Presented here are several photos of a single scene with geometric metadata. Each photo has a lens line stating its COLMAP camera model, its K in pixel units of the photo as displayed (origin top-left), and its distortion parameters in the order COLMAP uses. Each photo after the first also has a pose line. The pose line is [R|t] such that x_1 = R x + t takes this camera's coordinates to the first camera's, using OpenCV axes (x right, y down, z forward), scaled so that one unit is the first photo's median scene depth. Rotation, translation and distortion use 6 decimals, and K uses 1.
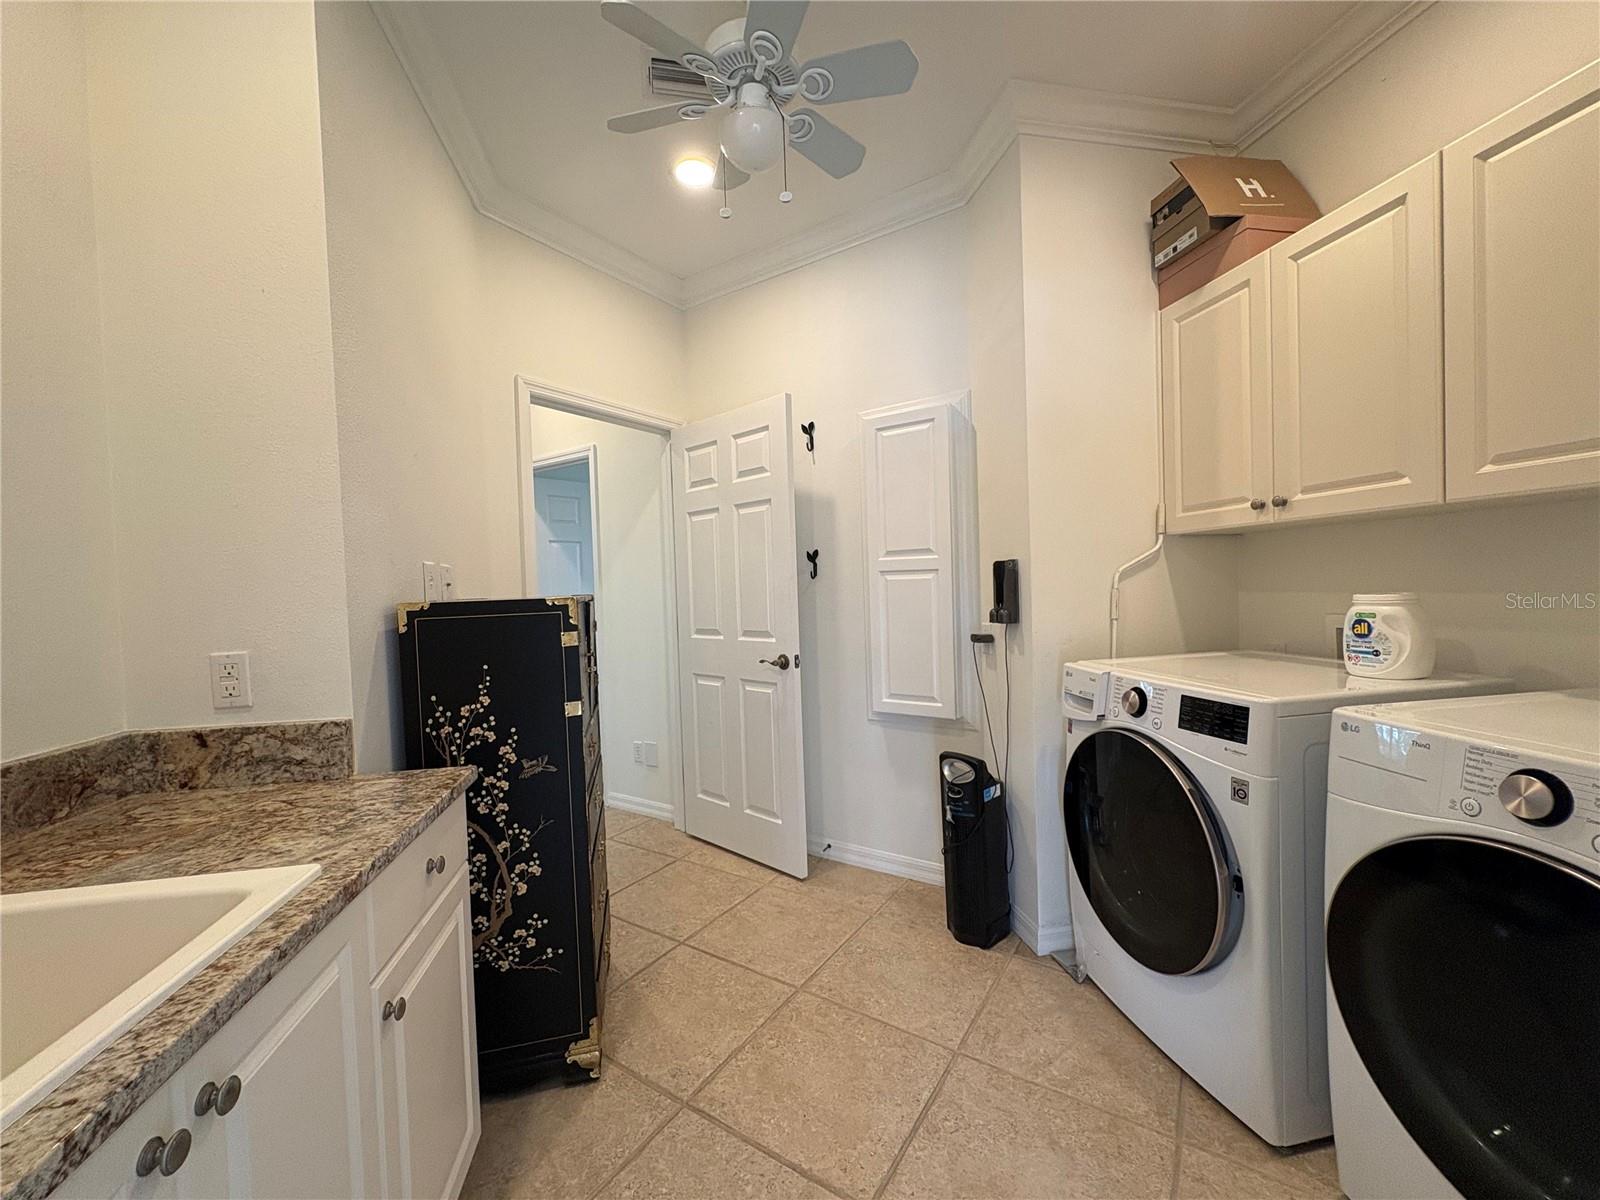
lens RADIAL K [[637.2, 0, 800.0], [0, 637.2, 600.0], [0, 0, 1]] dist [0.000298, 0.000295]
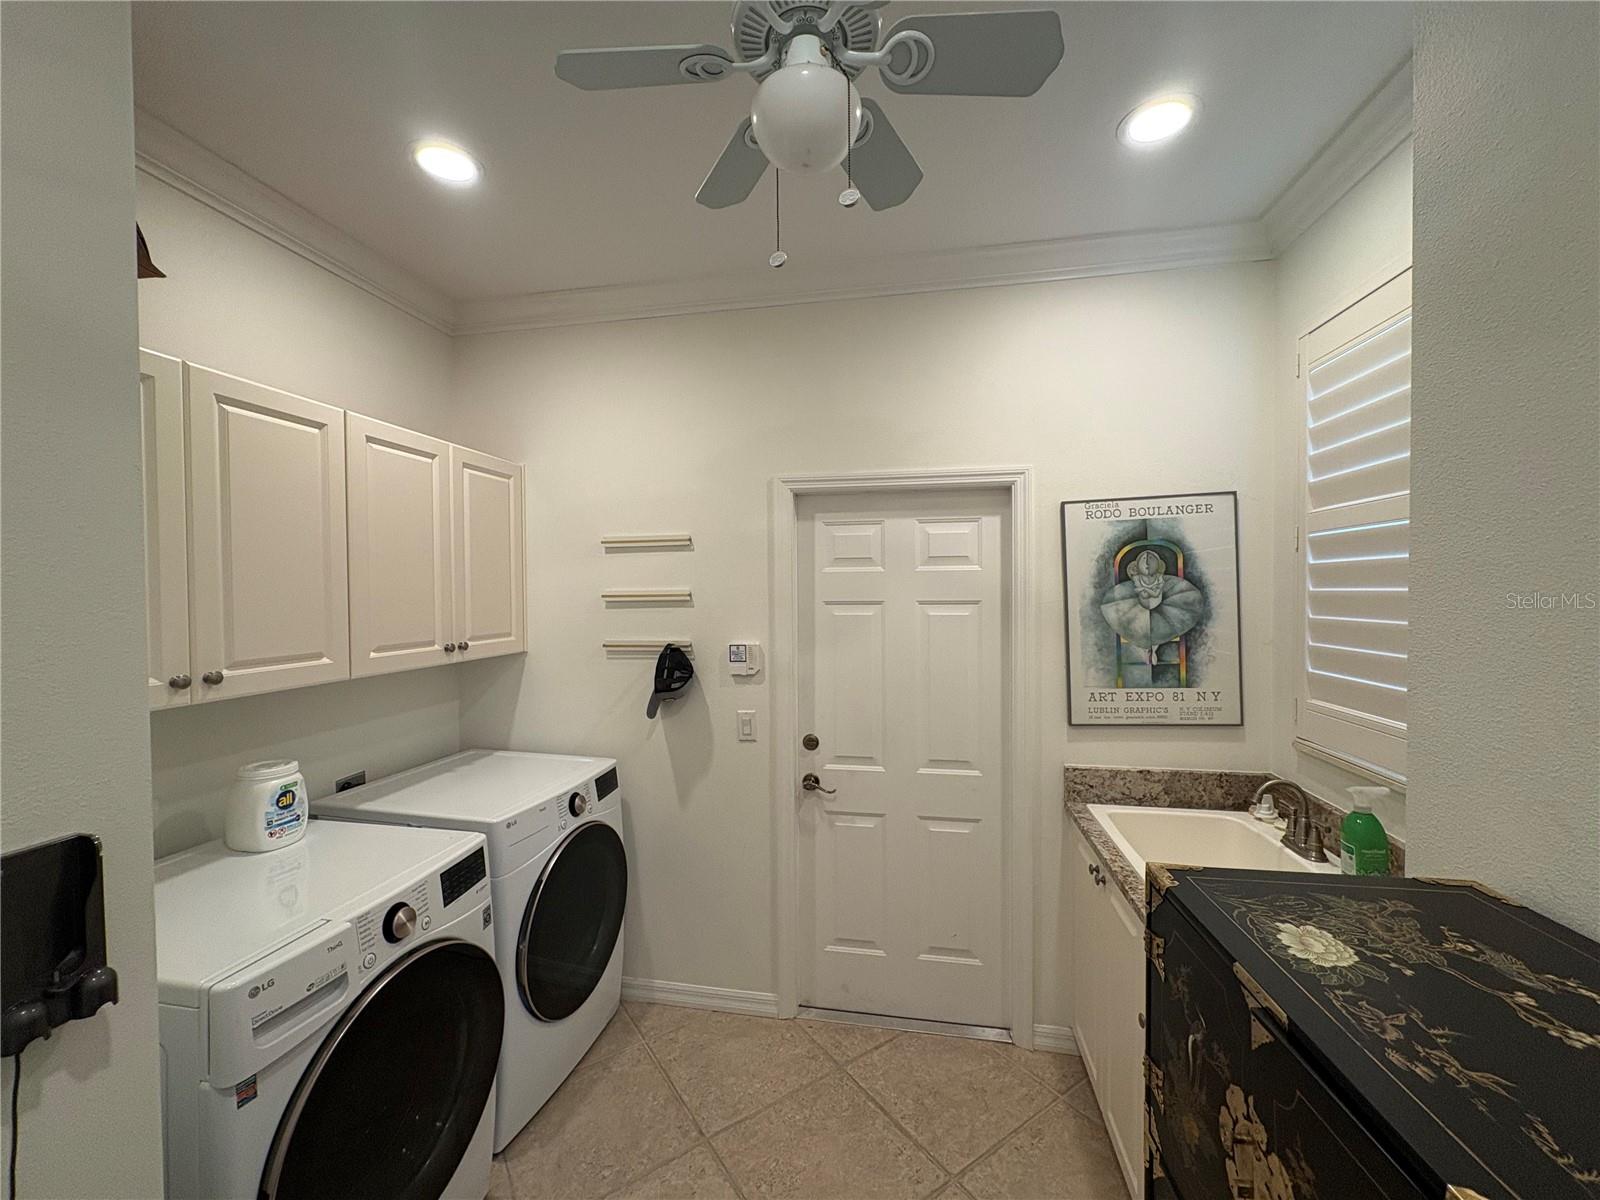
lens RADIAL K [[637.2, 0, 800.0], [0, 637.2, 600.0], [0, 0, 1]] dist [0.000298, 0.000295]
pose [[-0.928906, 0.036851, 0.368478, -0.289662], [0.049638, 0.998447, 0.025279, -0.265116], [-0.366974, 0.041773, -0.929293, 1.649234]]
